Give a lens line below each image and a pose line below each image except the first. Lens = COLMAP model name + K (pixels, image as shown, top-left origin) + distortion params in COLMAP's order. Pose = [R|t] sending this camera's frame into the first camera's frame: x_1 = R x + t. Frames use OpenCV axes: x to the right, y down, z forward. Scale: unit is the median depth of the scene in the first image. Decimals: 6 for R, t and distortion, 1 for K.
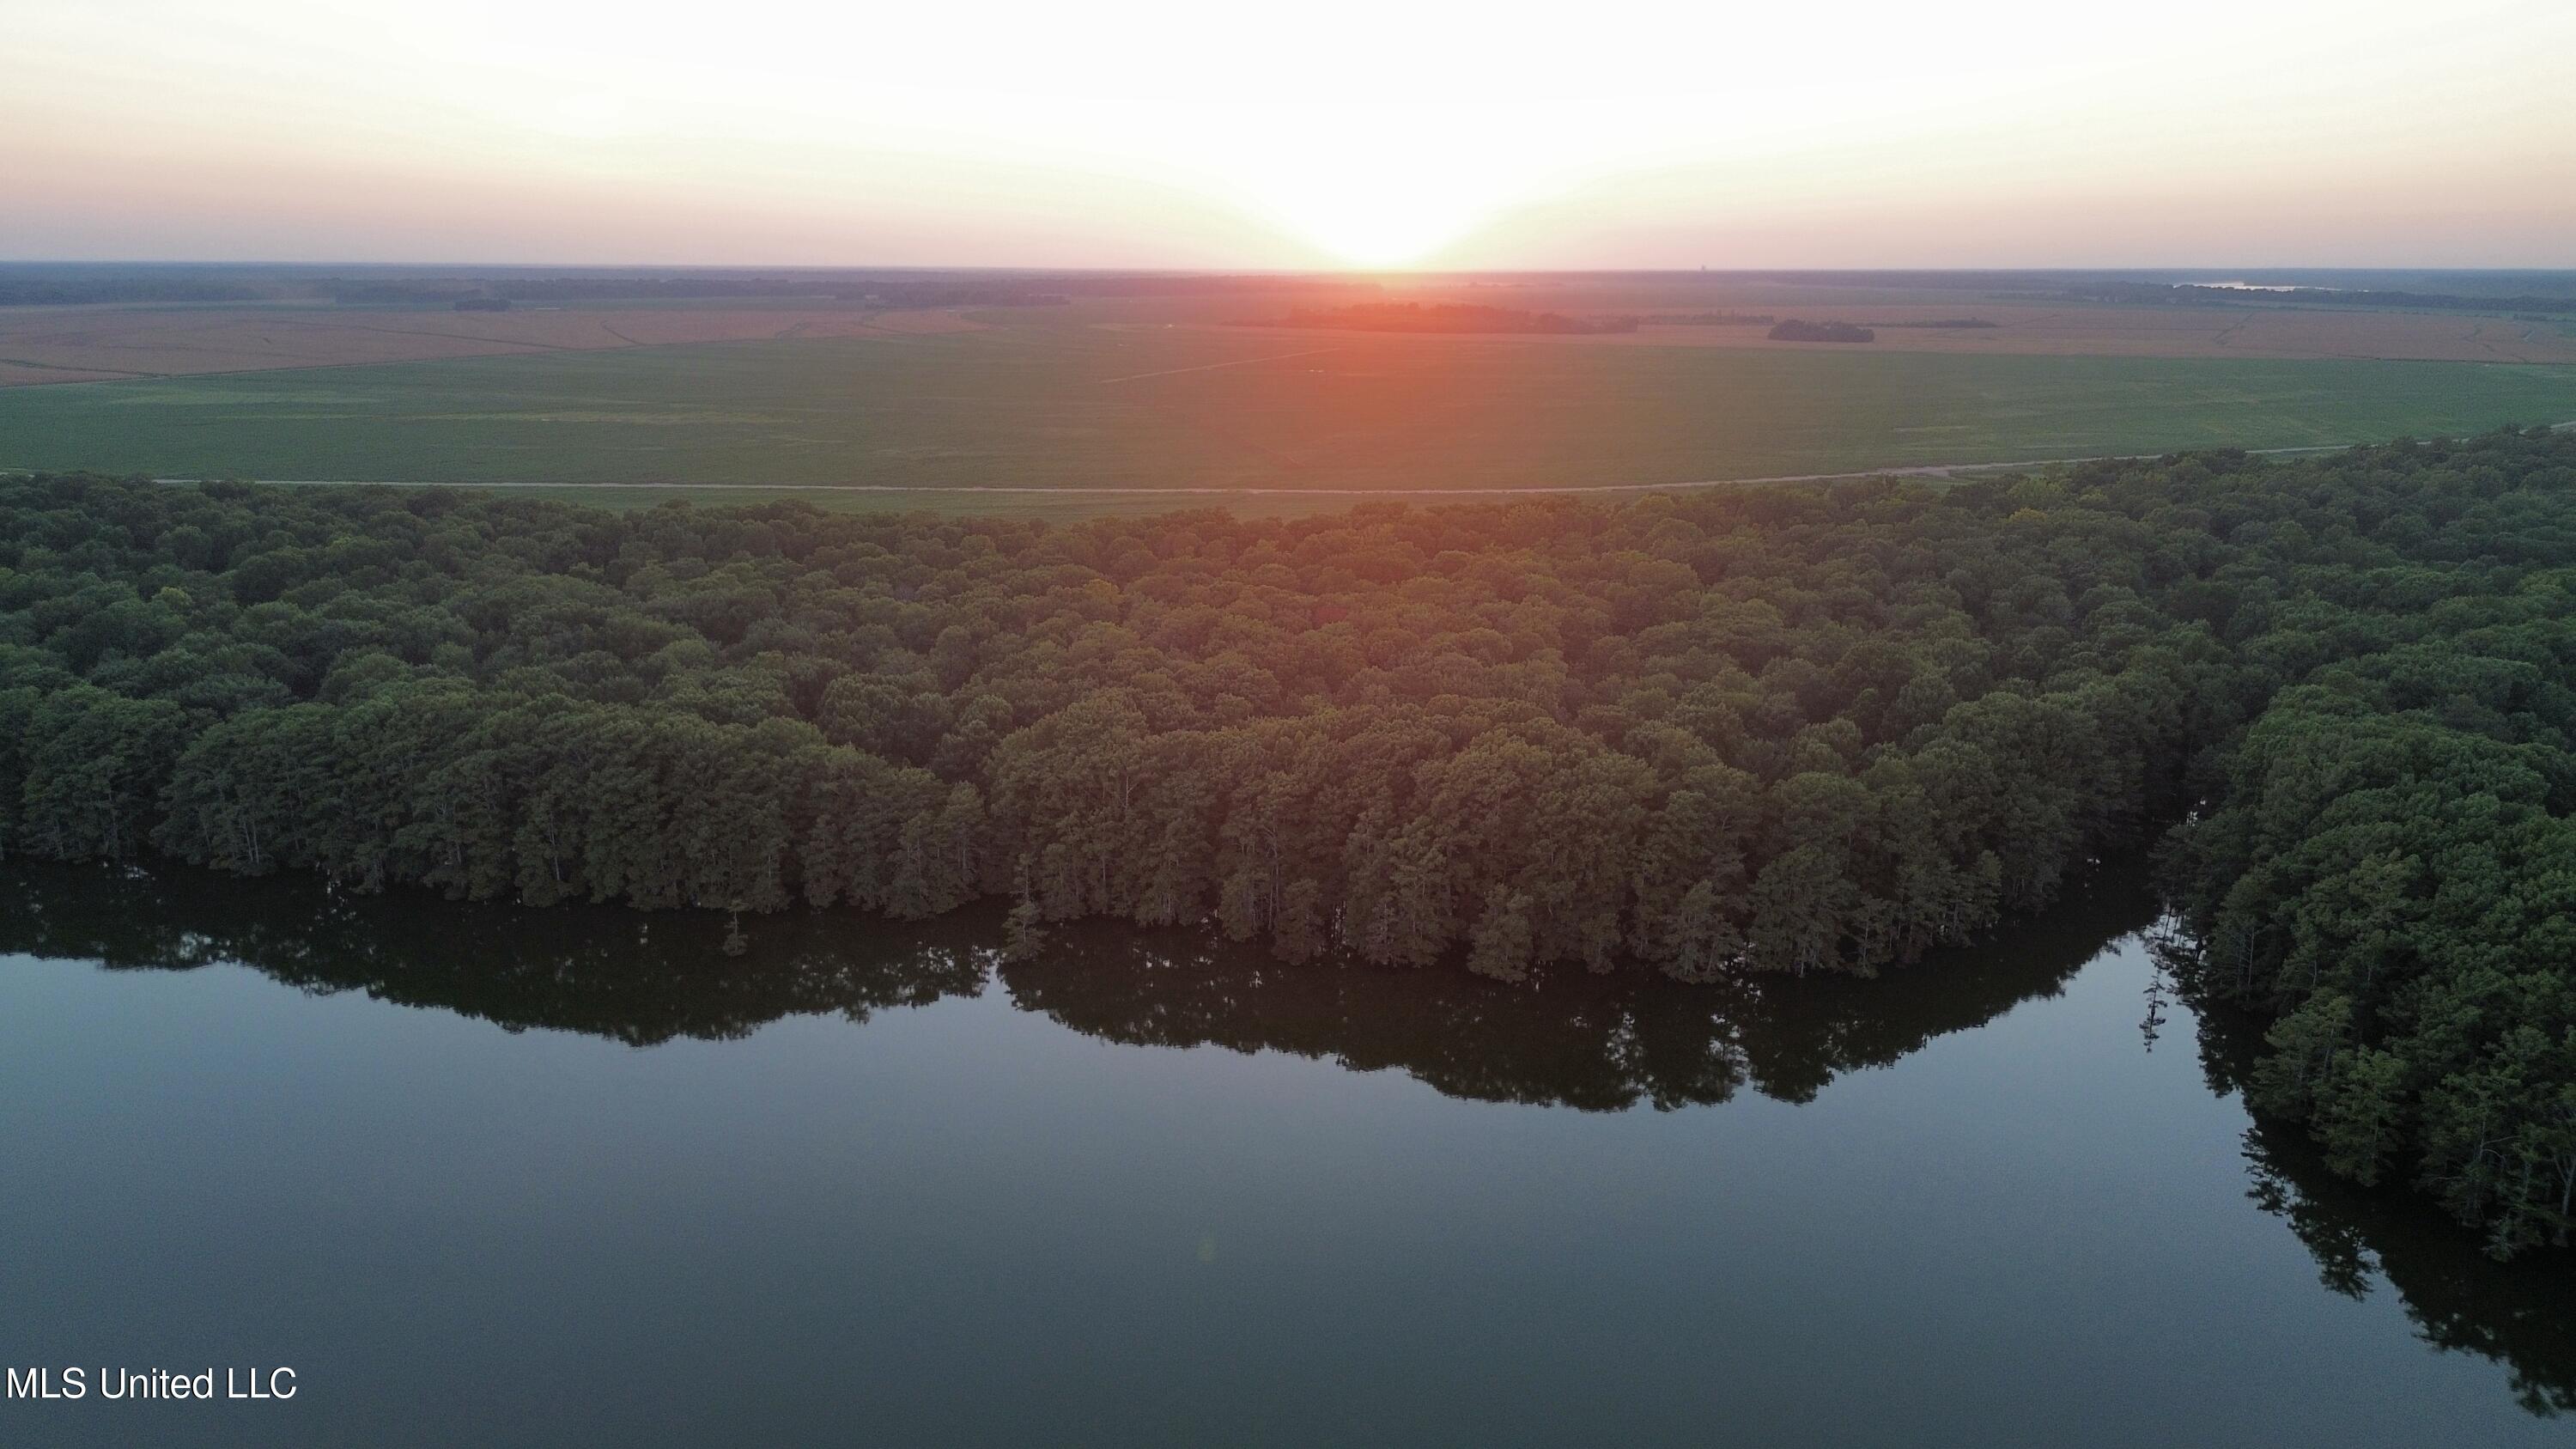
lens RADIAL K [[1816.8, 0, 1288.0], [0, 1816.8, 724.5], [0, 0, 1]] dist [0.069001, -0.074348]
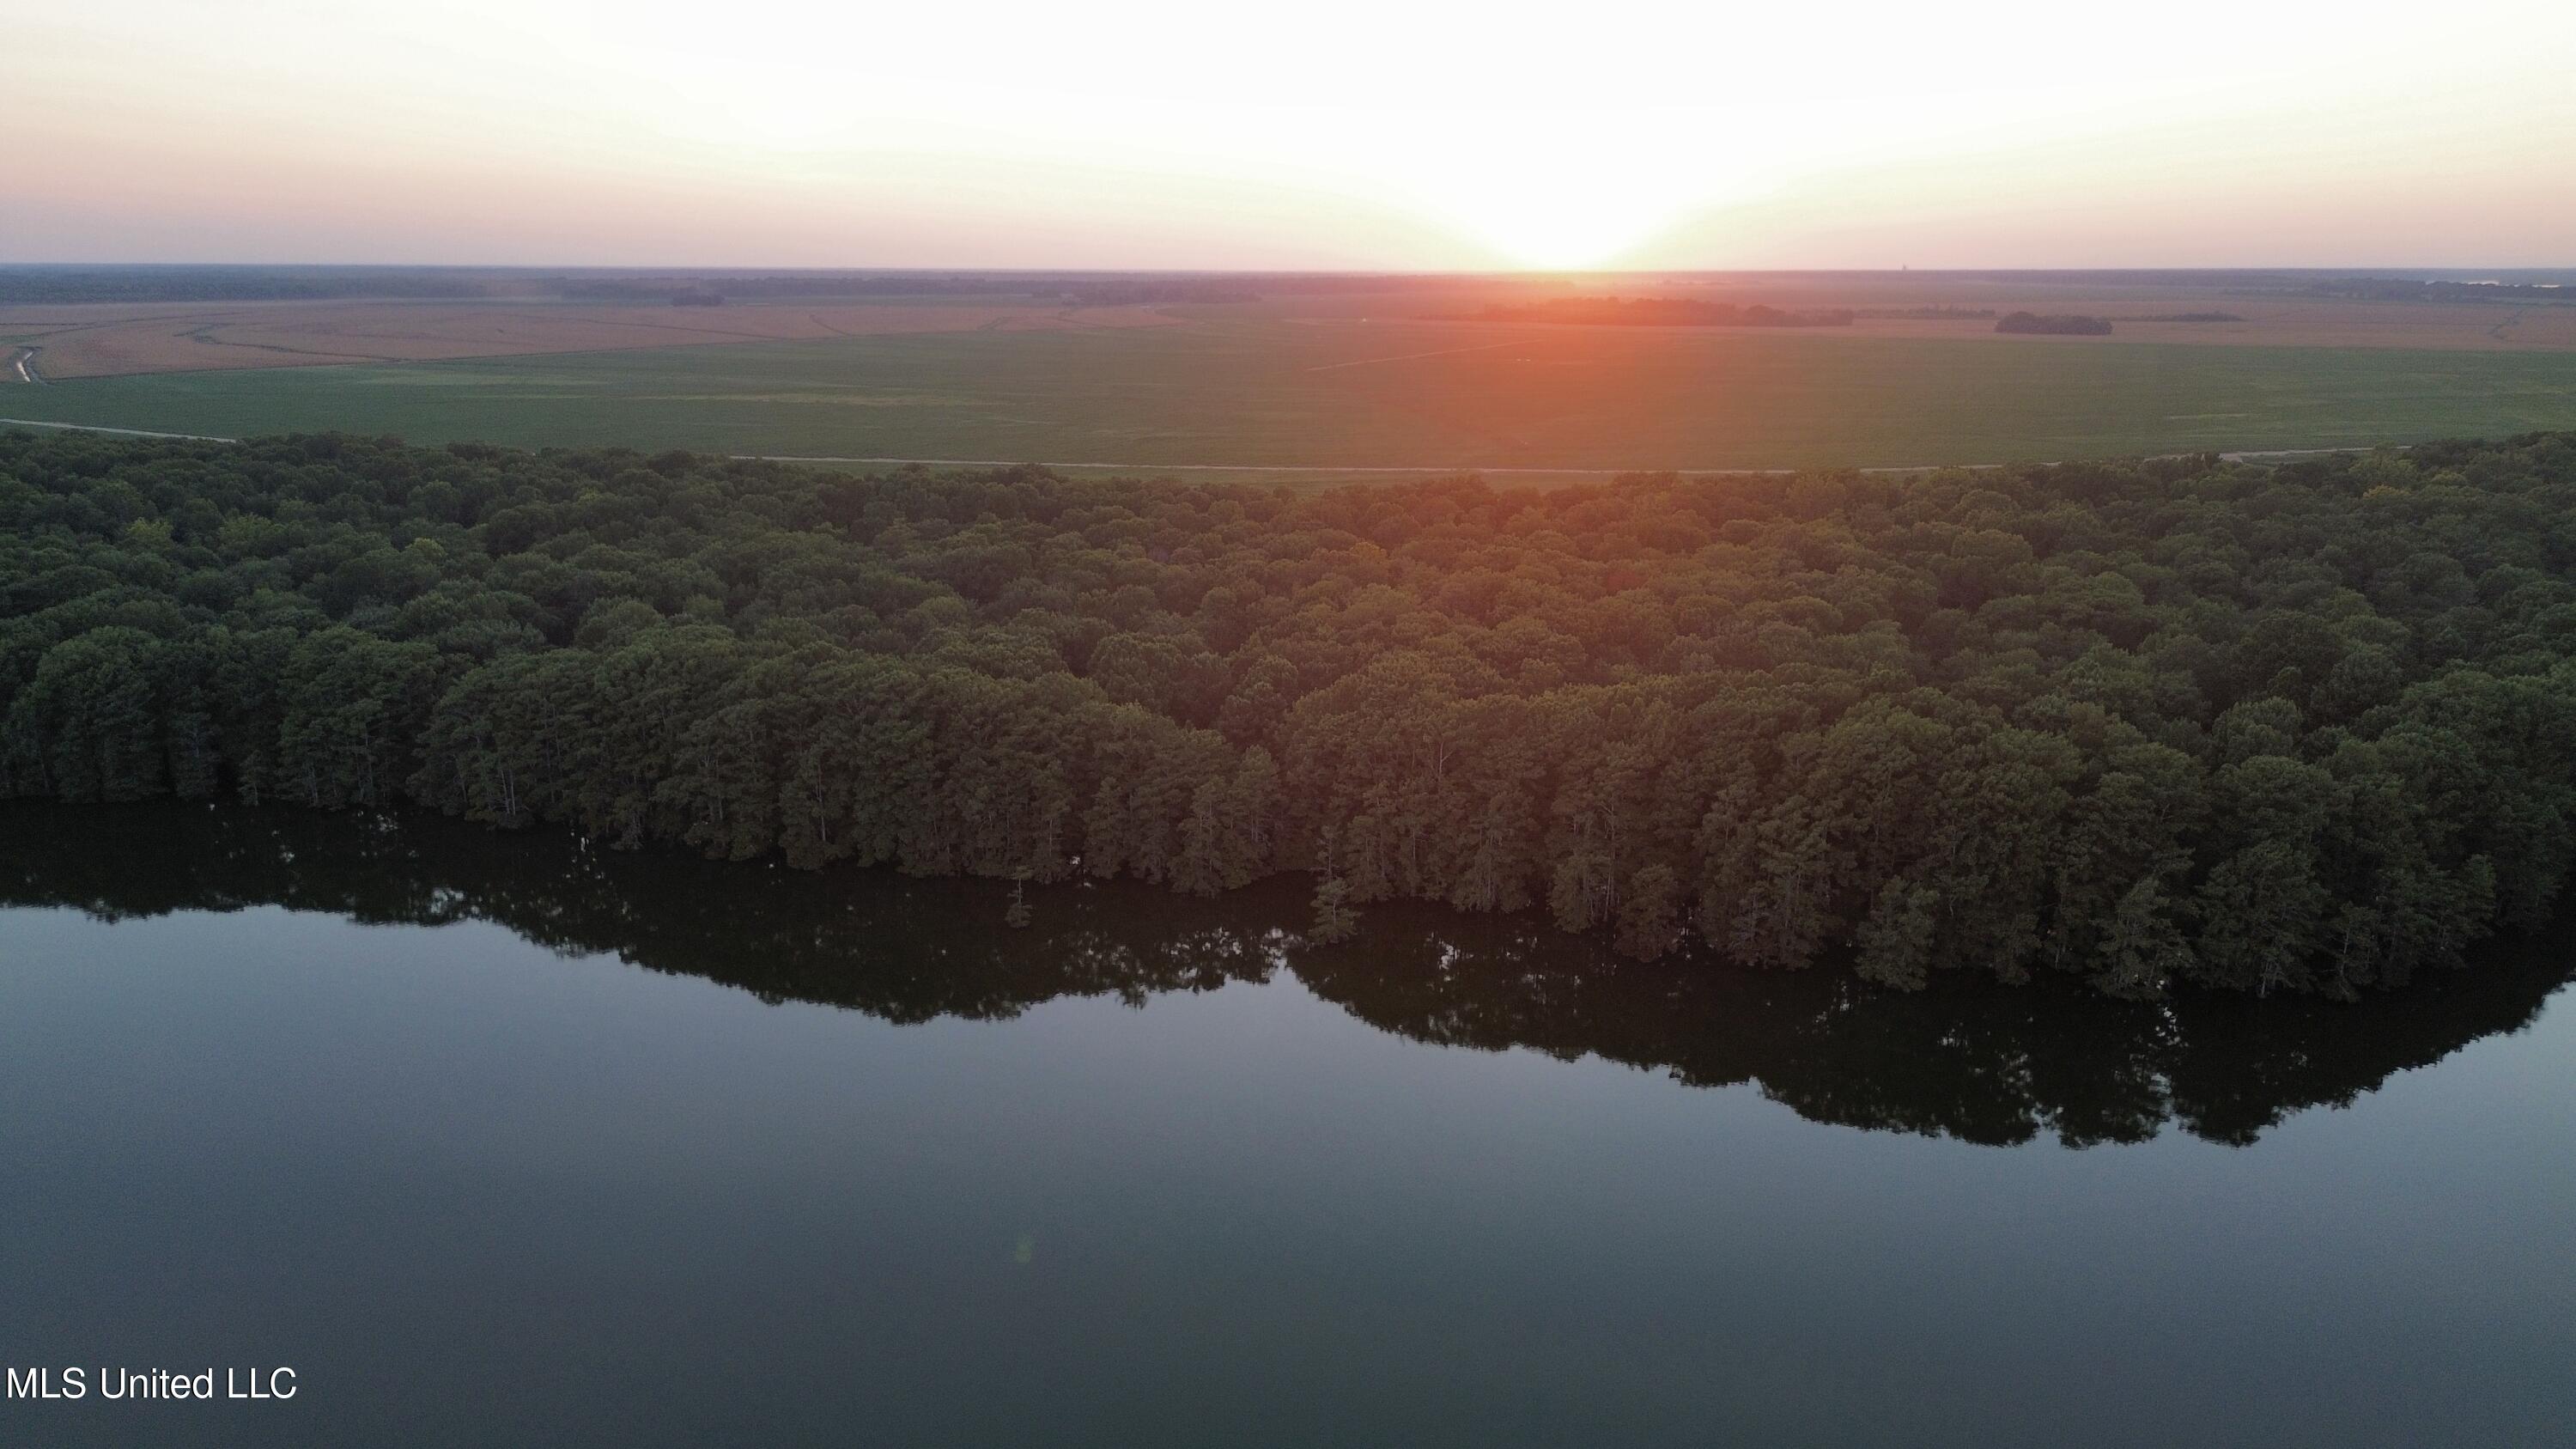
lens RADIAL K [[1816.8, 0, 1288.0], [0, 1816.8, 724.5], [0, 0, 1]] dist [0.069001, -0.074348]
pose [[0.995278, 0.022536, -0.094412, -0.078492], [-0.022618, 0.999744, 0.000195, 0.020329], [0.094392, 0.001941, 0.995533, 0.103109]]
